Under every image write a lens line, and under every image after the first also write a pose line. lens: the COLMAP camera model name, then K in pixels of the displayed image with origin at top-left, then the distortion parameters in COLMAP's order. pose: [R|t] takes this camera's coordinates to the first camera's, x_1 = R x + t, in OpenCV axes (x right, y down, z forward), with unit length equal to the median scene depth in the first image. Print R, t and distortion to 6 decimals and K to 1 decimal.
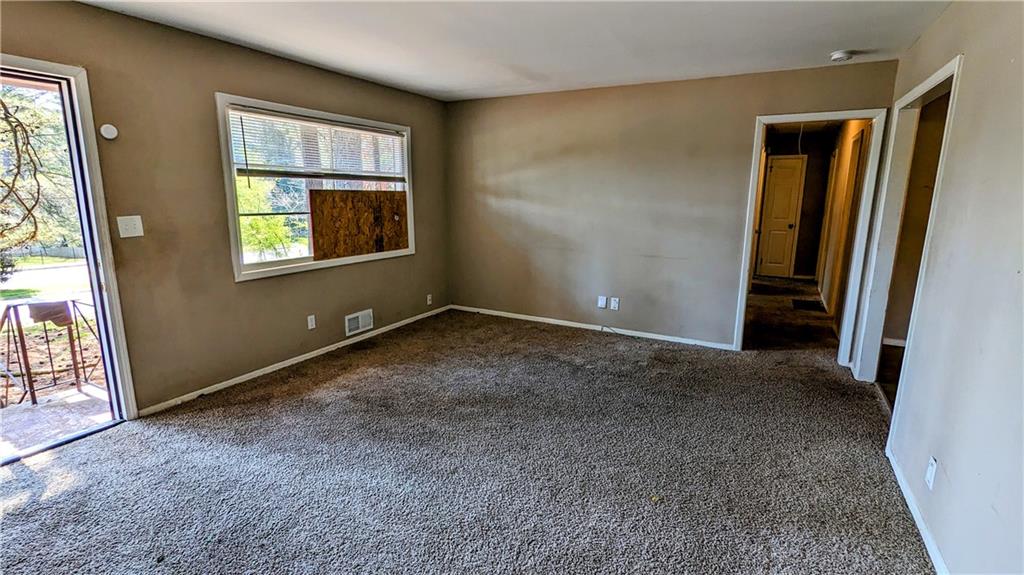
lens RADIAL K [[483.2, 0, 514.9], [0, 483.2, 288.9], [0, 0, 1]] dist [0.006218, -0.004239]
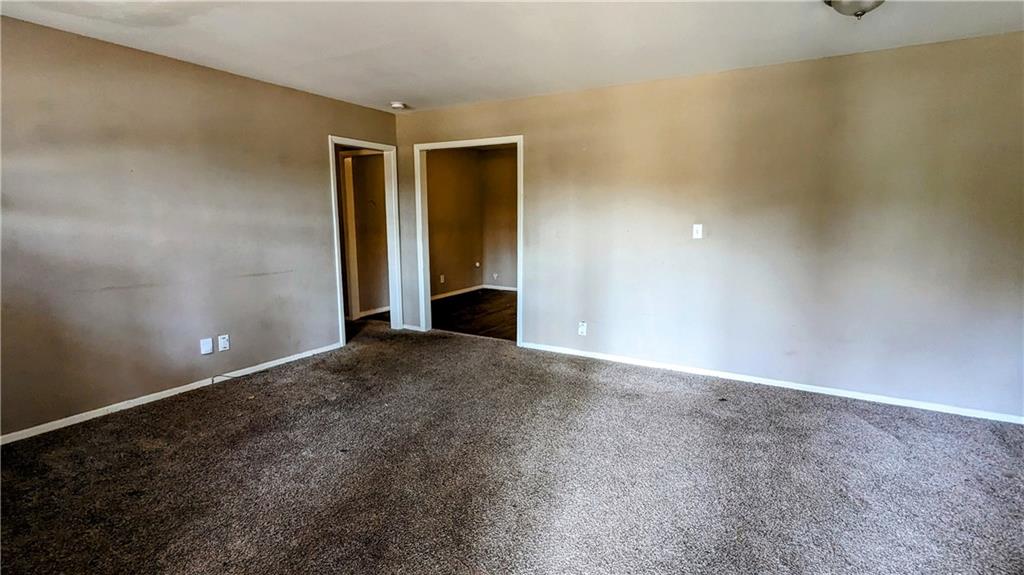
lens RADIAL K [[483.2, 0, 517.7], [0, 483.2, 282.5], [0, 0, 1]] dist [0.006218, -0.004239]
pose [[0.033728, -0.149504, 0.988186, -0.552579], [0.197291, 0.970288, 0.140062, -0.081898], [-0.979765, 0.190236, 0.062222, 0.483246]]
